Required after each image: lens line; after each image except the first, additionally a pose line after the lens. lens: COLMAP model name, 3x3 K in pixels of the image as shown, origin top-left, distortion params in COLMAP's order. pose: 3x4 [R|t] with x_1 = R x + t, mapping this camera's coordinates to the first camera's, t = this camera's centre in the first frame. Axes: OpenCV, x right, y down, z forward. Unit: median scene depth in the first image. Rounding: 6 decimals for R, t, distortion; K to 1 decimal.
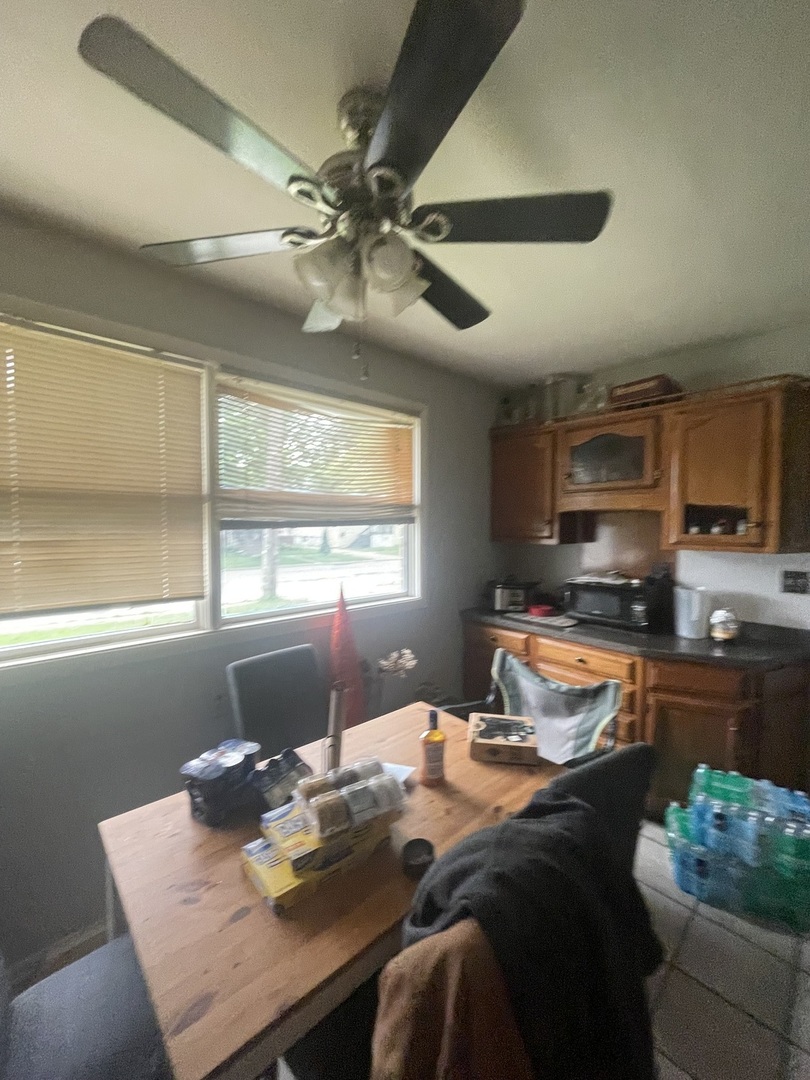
lens RADIAL K [[434.7, 0, 408.8], [0, 434.7, 540.1], [0, 0, 1]] dist [-0.003347, 0.000060]
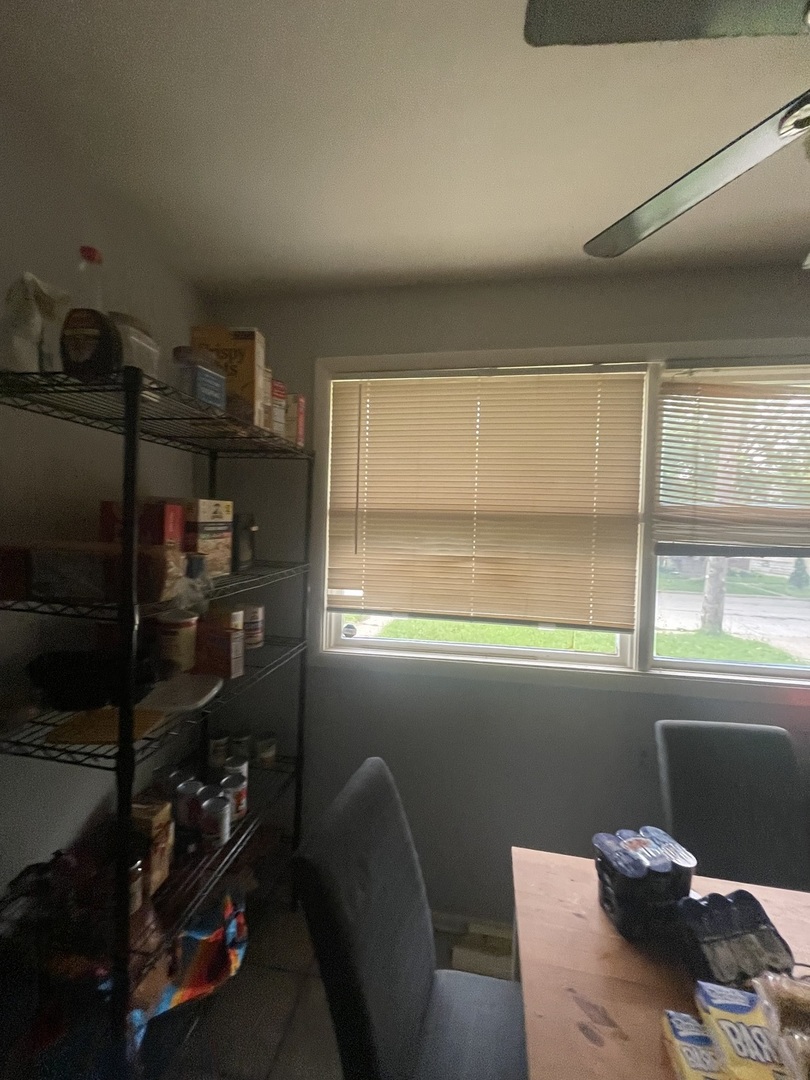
lens RADIAL K [[434.7, 0, 408.8], [0, 434.7, 540.1], [0, 0, 1]] dist [-0.003347, 0.000060]
pose [[0.602292, 0.031746, -0.797644, -0.051674], [-0.060310, 0.998163, -0.005813, -0.018654], [0.795994, 0.051606, 0.603100, 0.107226]]
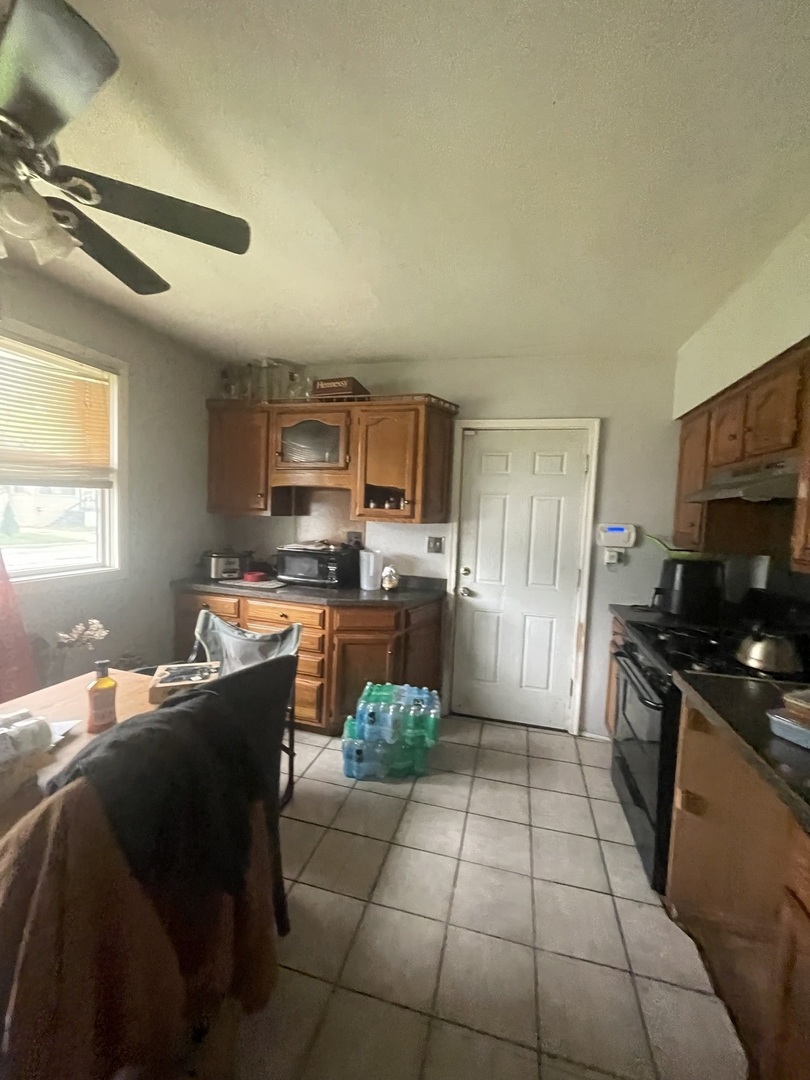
lens RADIAL K [[434.7, 0, 408.8], [0, 434.7, 540.1], [0, 0, 1]] dist [-0.003347, 0.000060]
pose [[0.853213, -0.003574, 0.521550, 0.090943], [-0.018512, 0.999139, 0.037130, 0.032941], [-0.521234, -0.041335, 0.852412, -0.165879]]
